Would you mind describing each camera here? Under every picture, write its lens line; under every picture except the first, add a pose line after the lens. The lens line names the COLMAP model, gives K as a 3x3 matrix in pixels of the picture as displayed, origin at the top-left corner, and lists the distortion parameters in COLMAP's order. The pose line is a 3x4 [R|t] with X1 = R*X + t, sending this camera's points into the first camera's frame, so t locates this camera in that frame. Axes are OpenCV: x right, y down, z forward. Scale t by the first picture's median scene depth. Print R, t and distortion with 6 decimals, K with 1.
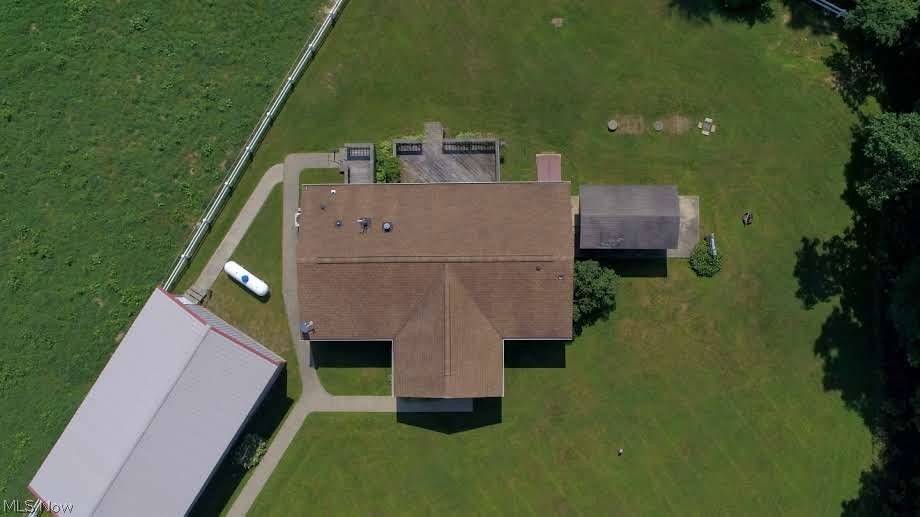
lens RADIAL K [[762.9, 0, 492.6], [0, 762.9, 258.6], [0, 0, 1]] dist [-0.006861, -0.001886]
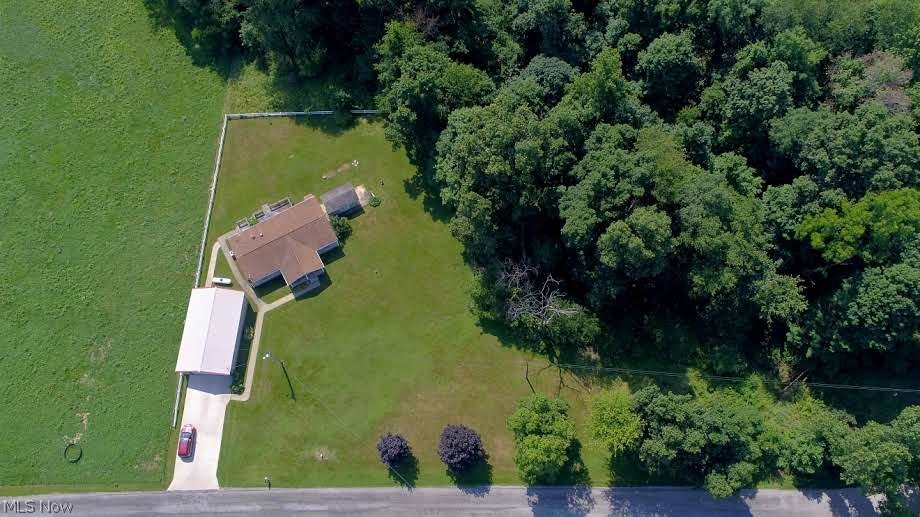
lens RADIAL K [[756.8, 0, 462.1], [0, 756.8, 245.0], [0, 0, 1]] dist [0.008422, 0.005316]
pose [[0.879327, -0.438792, 0.185055, -0.019989], [0.475166, 0.834253, -0.279713, 1.055740], [-0.031647, 0.333891, 0.942080, -1.552397]]
